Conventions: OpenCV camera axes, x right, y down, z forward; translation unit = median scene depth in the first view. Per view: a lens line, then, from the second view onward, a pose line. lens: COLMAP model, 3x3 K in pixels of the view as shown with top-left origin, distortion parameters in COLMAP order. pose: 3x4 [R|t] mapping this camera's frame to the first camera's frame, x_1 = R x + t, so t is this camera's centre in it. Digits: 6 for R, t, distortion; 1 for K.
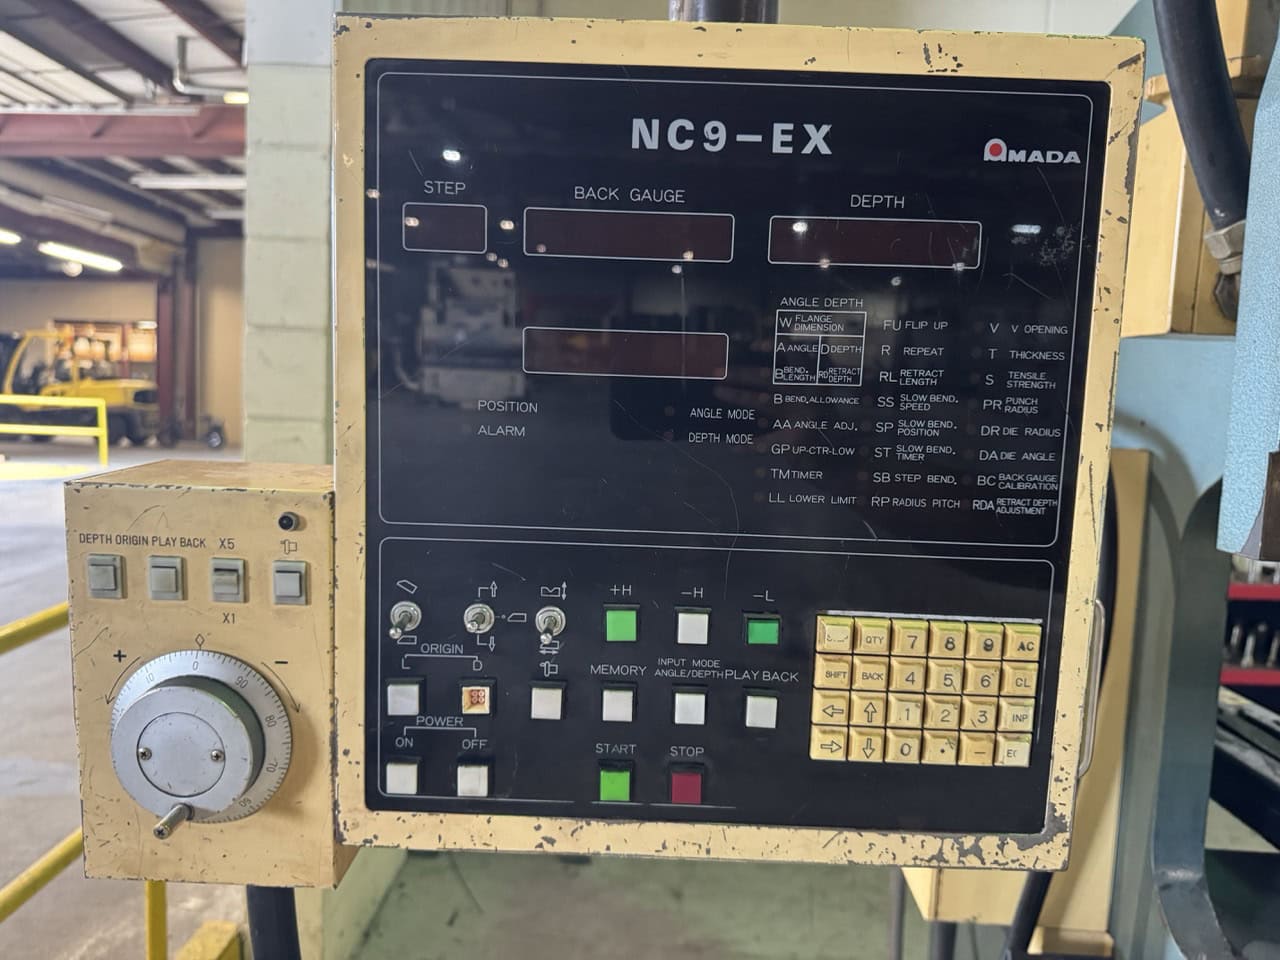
lens RADIAL K [[930.7, 0, 640.0], [0, 930.7, 480.0], [0, 0, 1]] dist [0.050097, -0.102033]
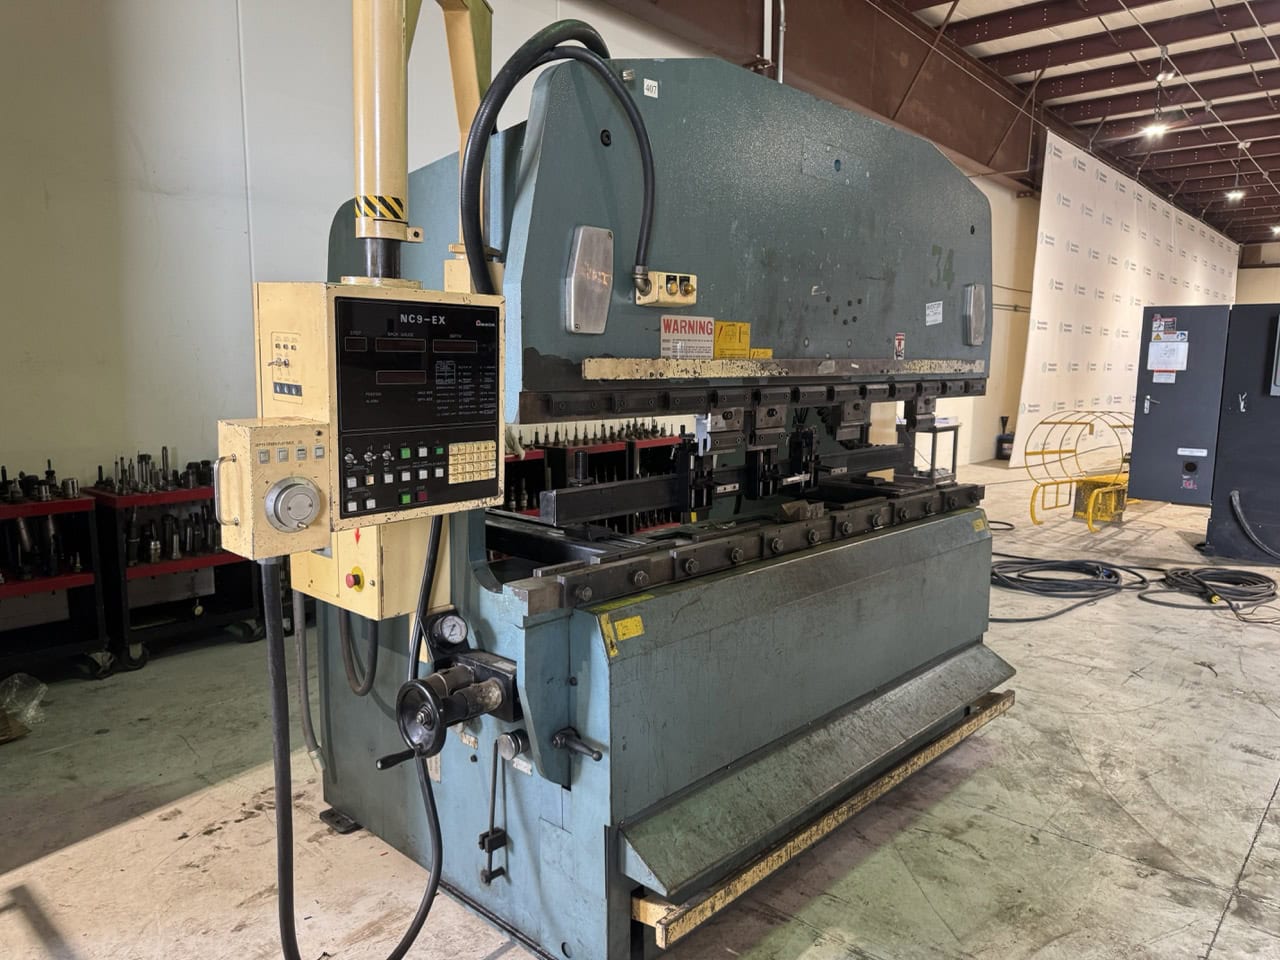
lens RADIAL K [[907.6, 0, 642.7], [0, 907.6, 496.5], [0, 0, 1]] dist [0.084953, -0.082984]
pose [[0.640808, -0.148935, 0.753116, -2.082536], [0.075805, 0.988483, 0.130980, -0.071024], [-0.763949, -0.026843, 0.644718, -1.946549]]
